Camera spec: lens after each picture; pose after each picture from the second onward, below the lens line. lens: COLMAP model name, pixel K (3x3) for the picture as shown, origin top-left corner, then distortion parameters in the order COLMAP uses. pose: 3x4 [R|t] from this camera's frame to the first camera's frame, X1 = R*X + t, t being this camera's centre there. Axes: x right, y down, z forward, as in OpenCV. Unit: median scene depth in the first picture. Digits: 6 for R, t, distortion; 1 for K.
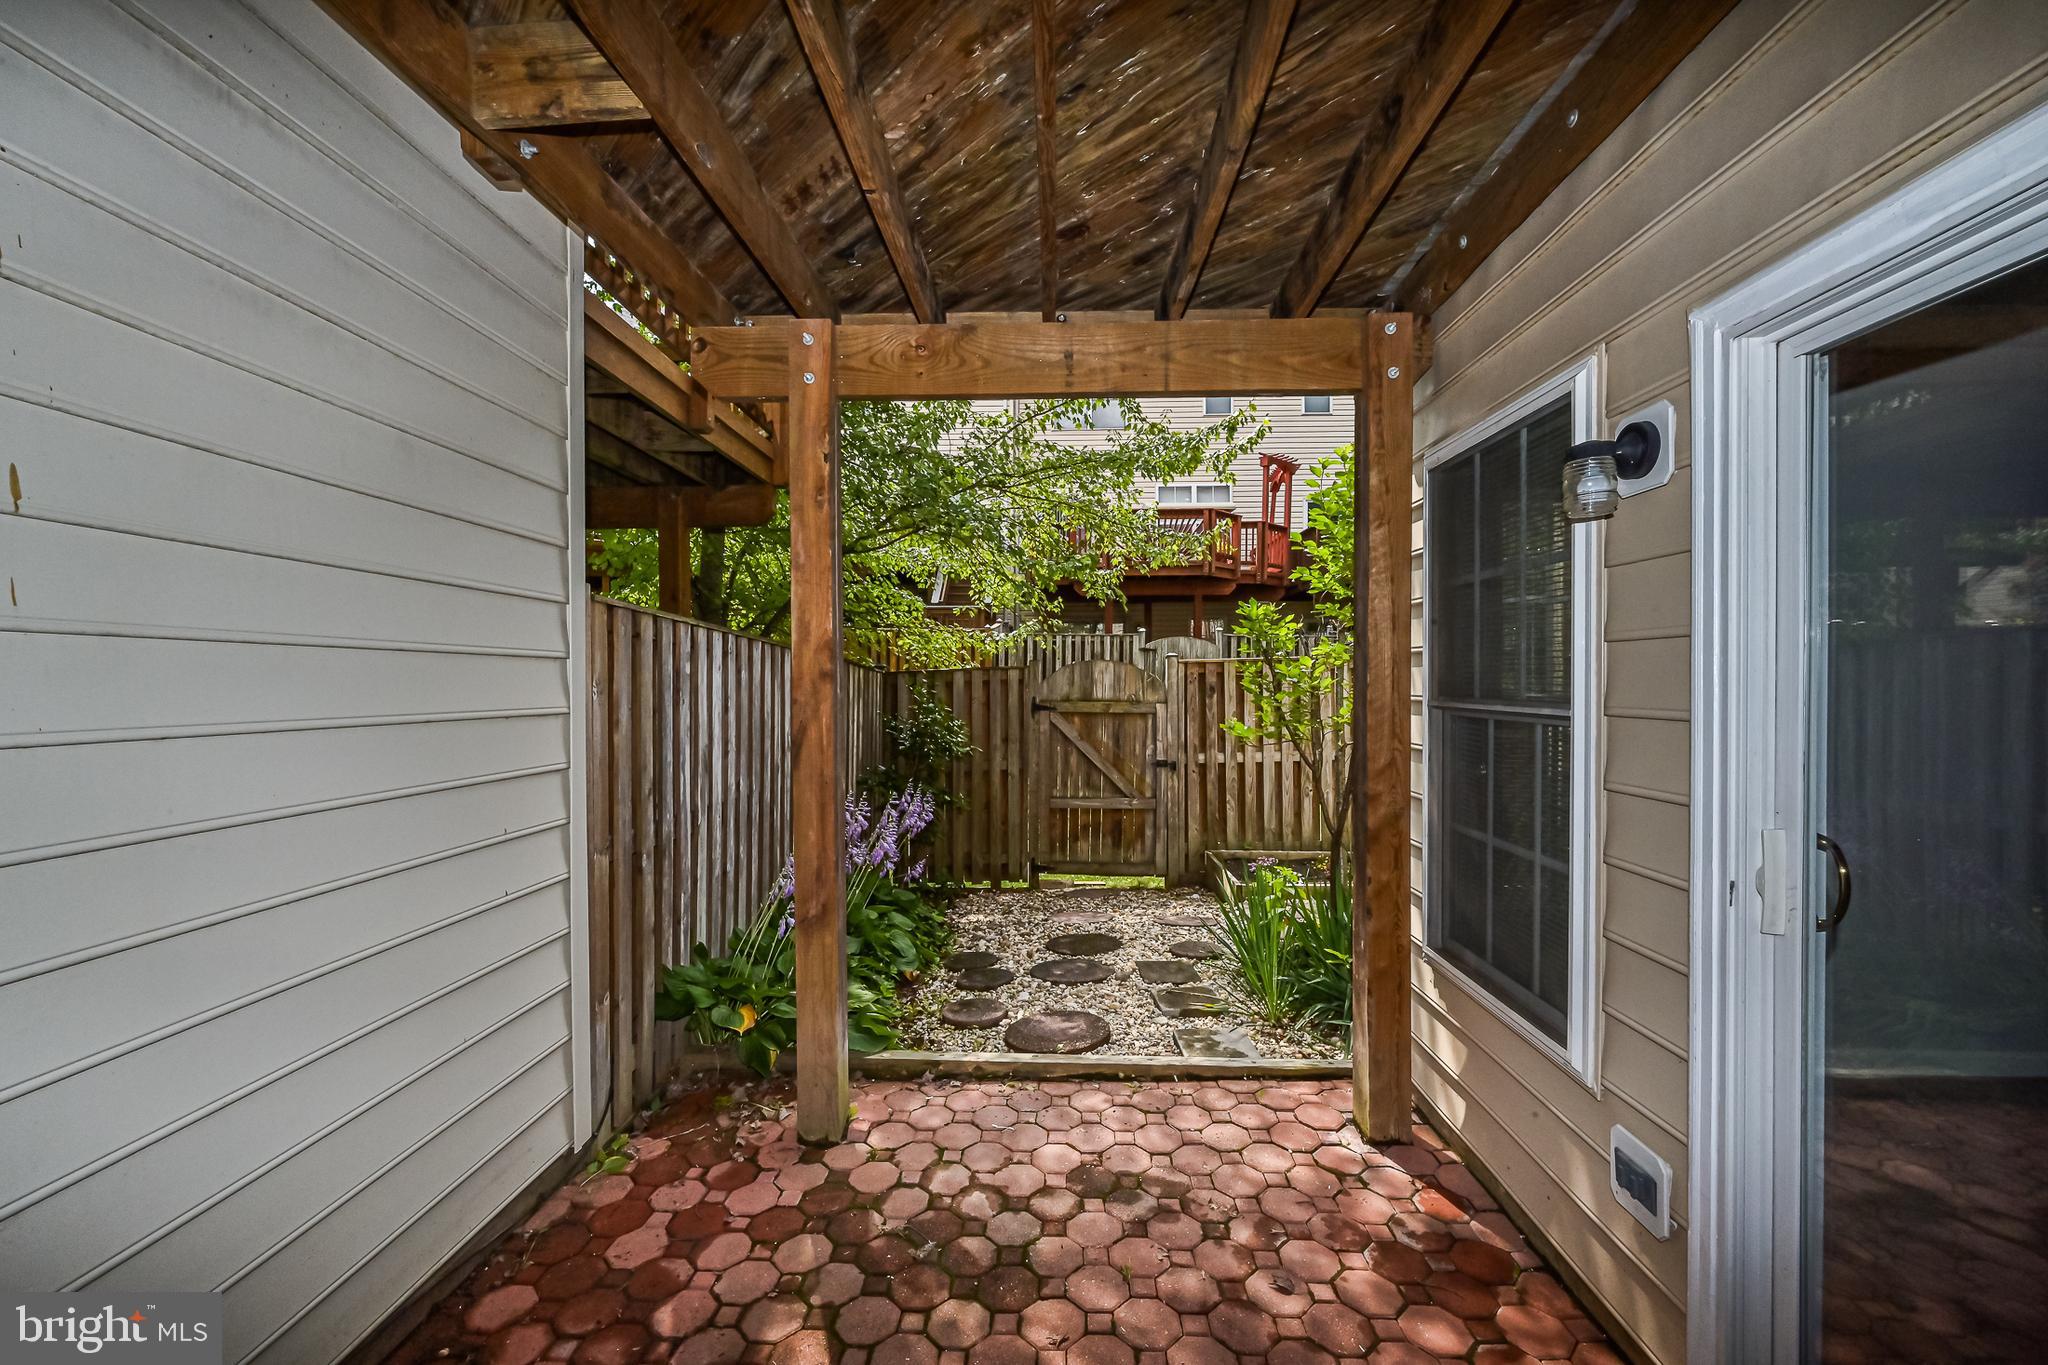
lens RADIAL K [[828.8, 0, 1022.1], [0, 828.8, 683.3], [0, 0, 1]] dist [-0.002090, 0.000080]
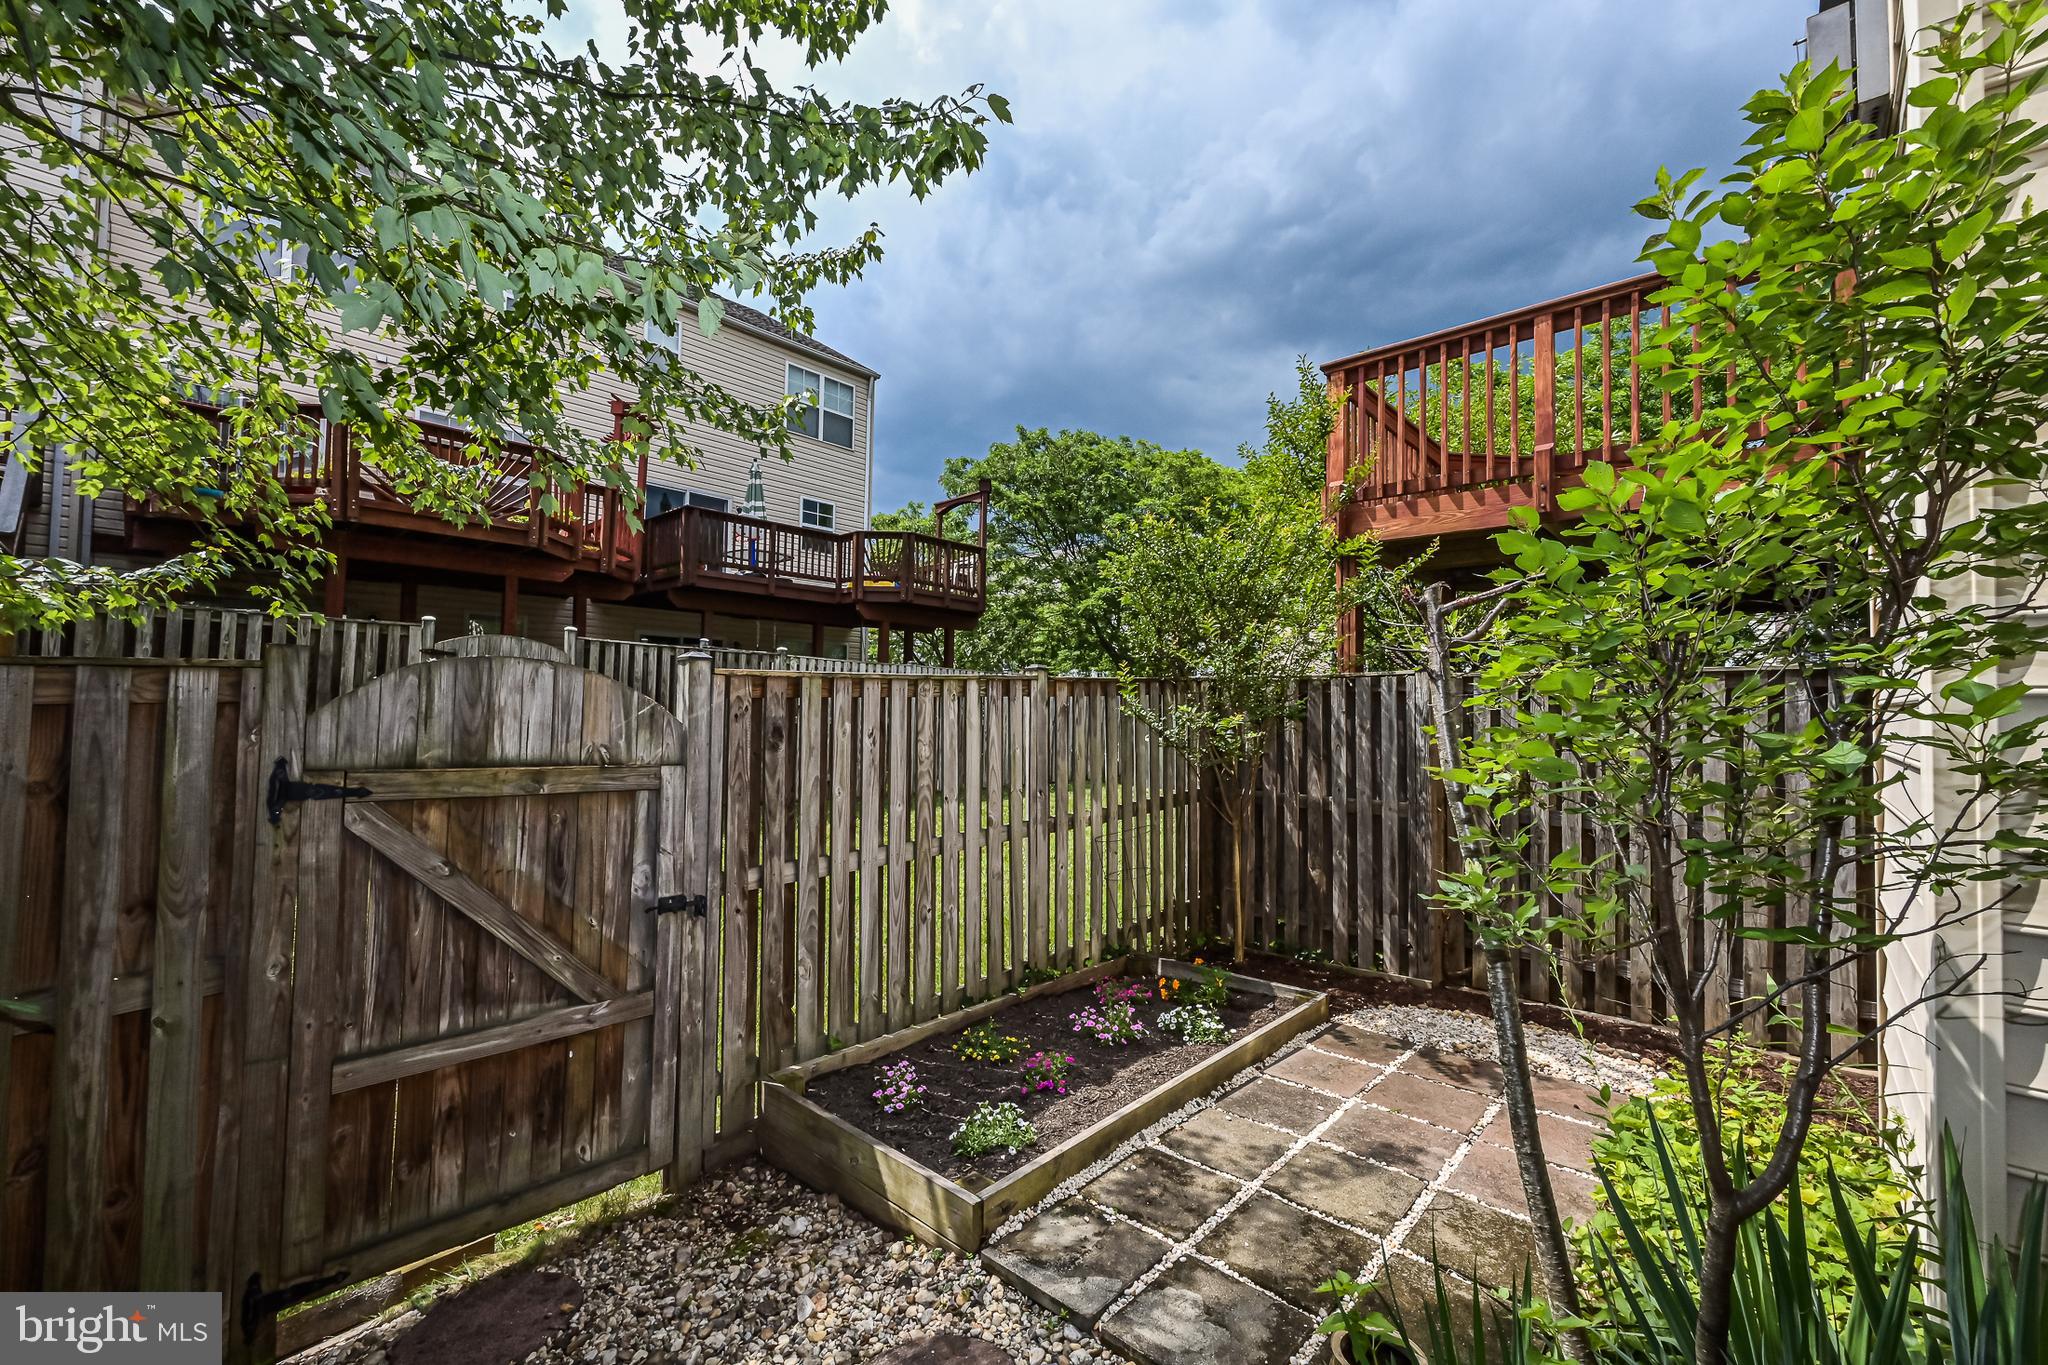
lens RADIAL K [[828.8, 0, 1028.1], [0, 828.8, 687.0], [0, 0, 1]] dist [-0.002090, 0.000080]
pose [[0.646533, 0.035888, 0.762042, -0.043562], [-0.014809, 0.999295, -0.034497, -0.004424], [-0.762742, 0.011018, 0.646609, 0.575959]]
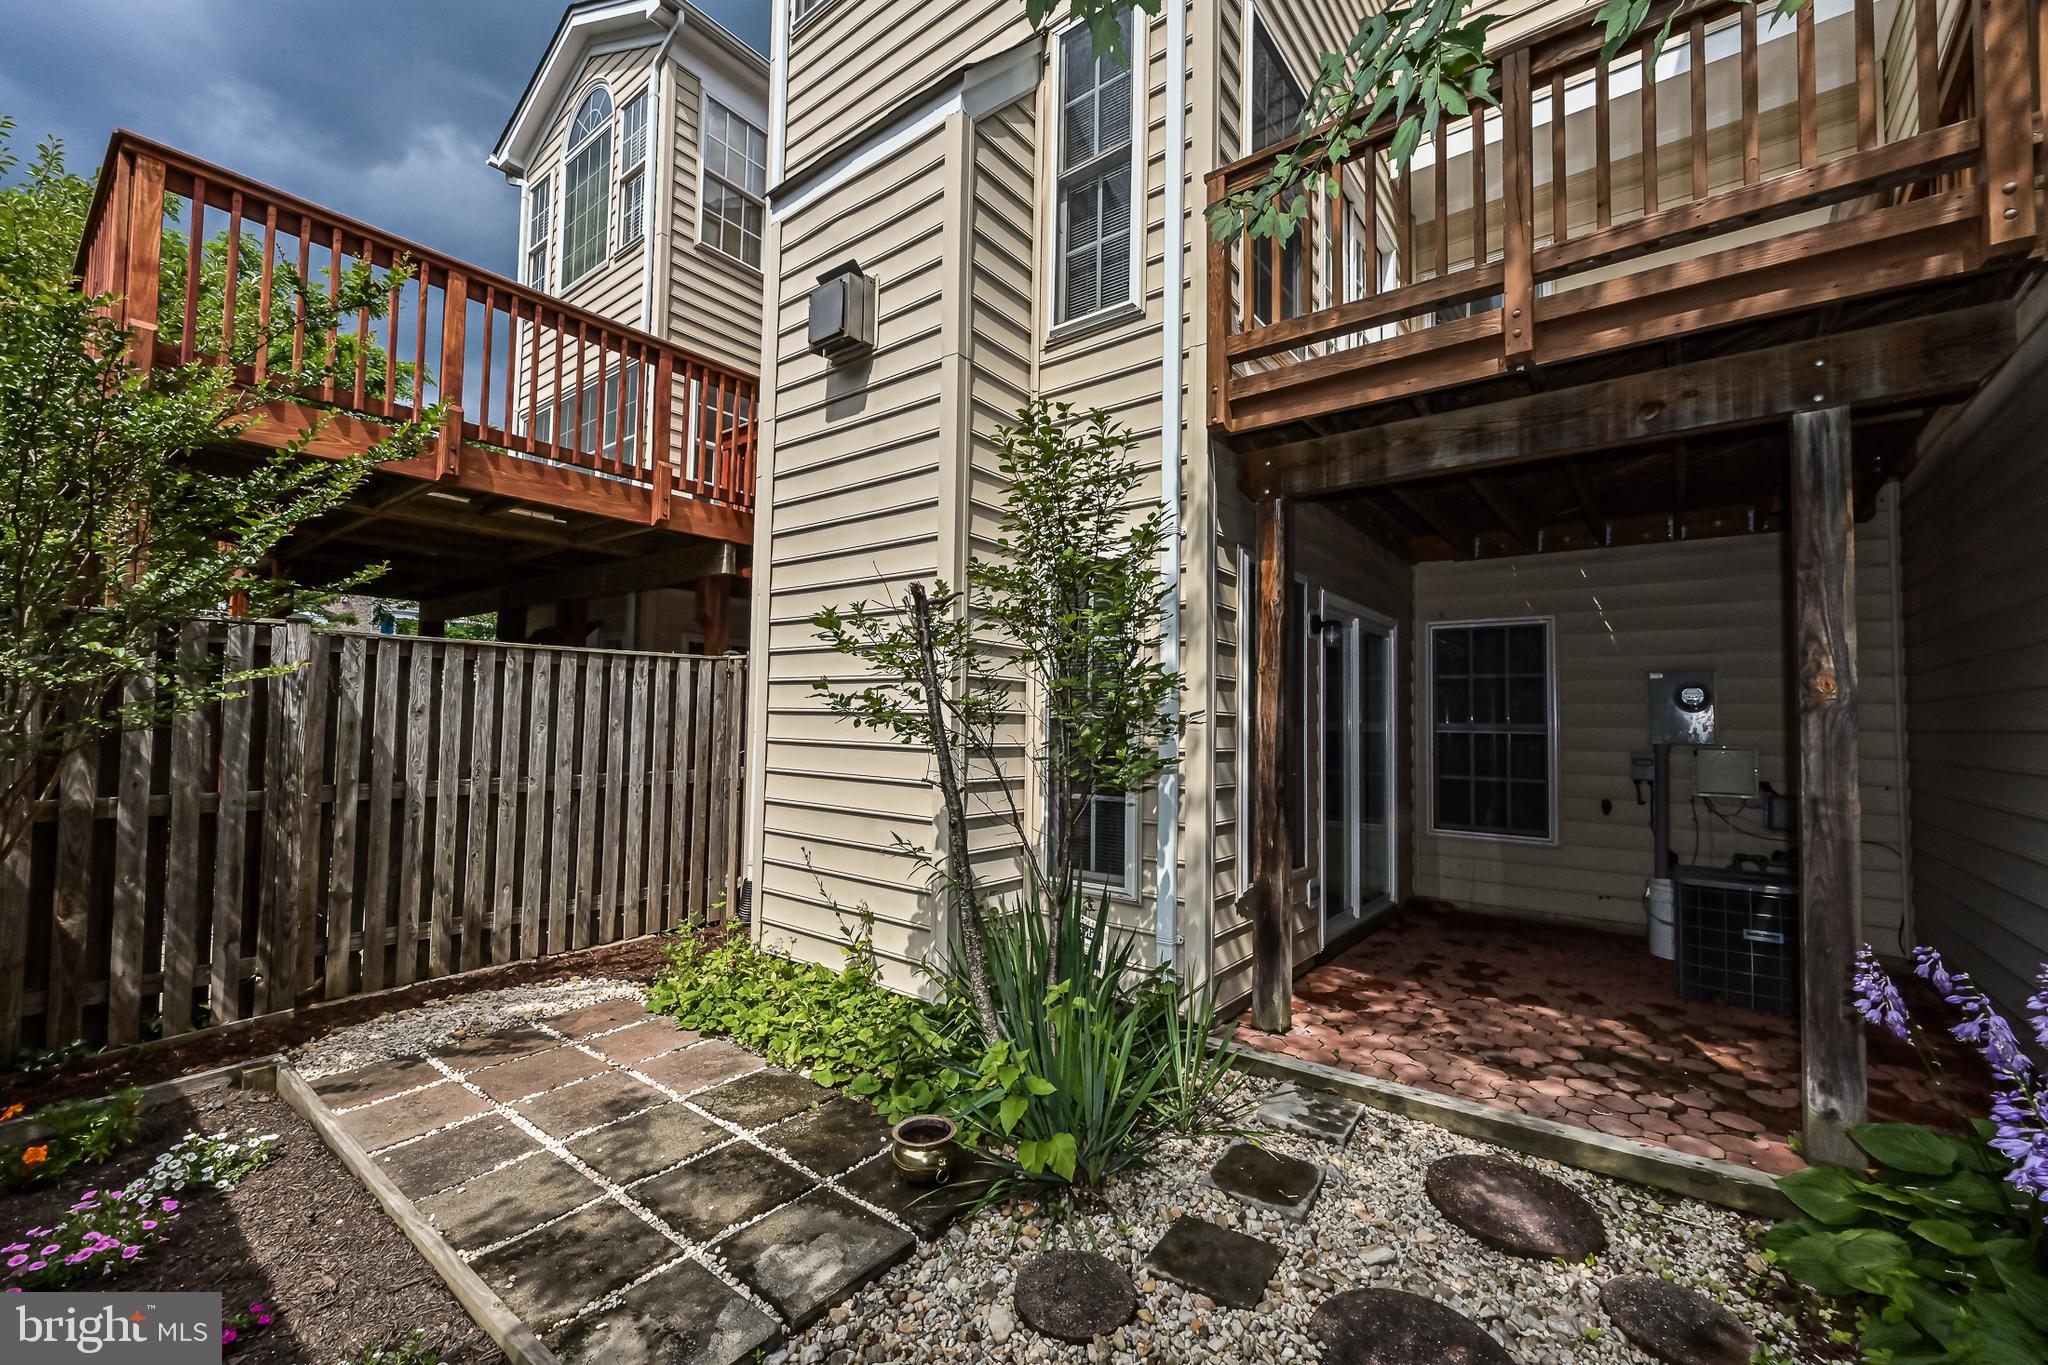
lens RADIAL K [[828.8, 0, 1029.8], [0, 828.8, 686.0], [0, 0, 1]] dist [-0.002090, 0.000080]
pose [[-0.814656, 0.017566, 0.579678, -0.019044], [-0.010444, 0.998935, -0.044949, 0.015420], [-0.579851, -0.042672, -0.813605, 0.939978]]
